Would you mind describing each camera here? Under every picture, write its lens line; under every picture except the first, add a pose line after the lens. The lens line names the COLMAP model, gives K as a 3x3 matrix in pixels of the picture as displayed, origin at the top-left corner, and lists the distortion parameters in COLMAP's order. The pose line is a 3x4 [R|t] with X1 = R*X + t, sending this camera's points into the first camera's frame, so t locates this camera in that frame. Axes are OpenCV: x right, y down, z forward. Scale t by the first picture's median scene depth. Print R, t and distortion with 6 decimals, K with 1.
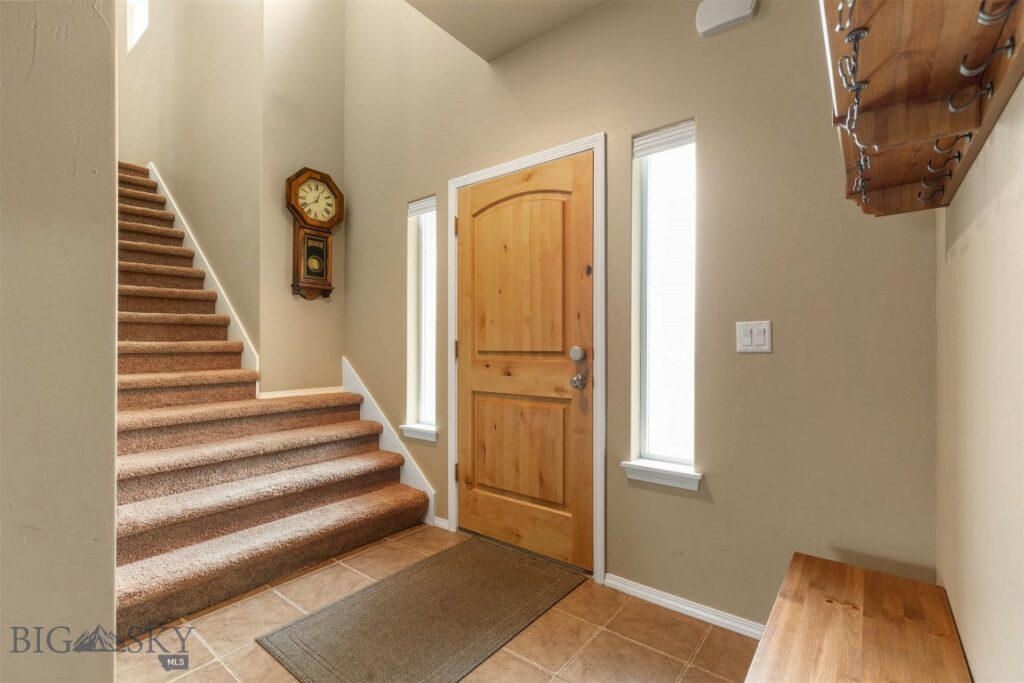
lens RADIAL K [[463.1, 0, 512.0], [0, 463.1, 342.8], [0, 0, 1]] dist [0.010342, -0.001078]
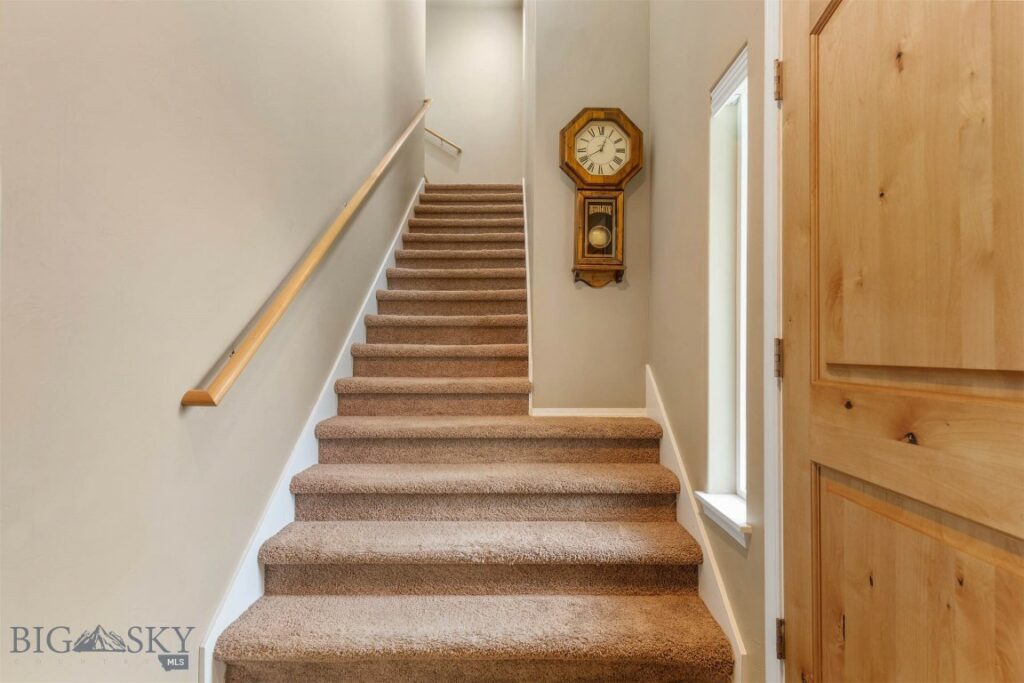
lens RADIAL K [[463.1, 0, 511.9], [0, 463.1, 345.2], [0, 0, 1]] dist [0.010342, -0.001078]
pose [[0.618493, -0.005633, -0.785770, 0.065757], [0.001006, 0.999979, -0.006377, 0.003950], [0.785789, 0.003153, 0.618486, 0.493342]]
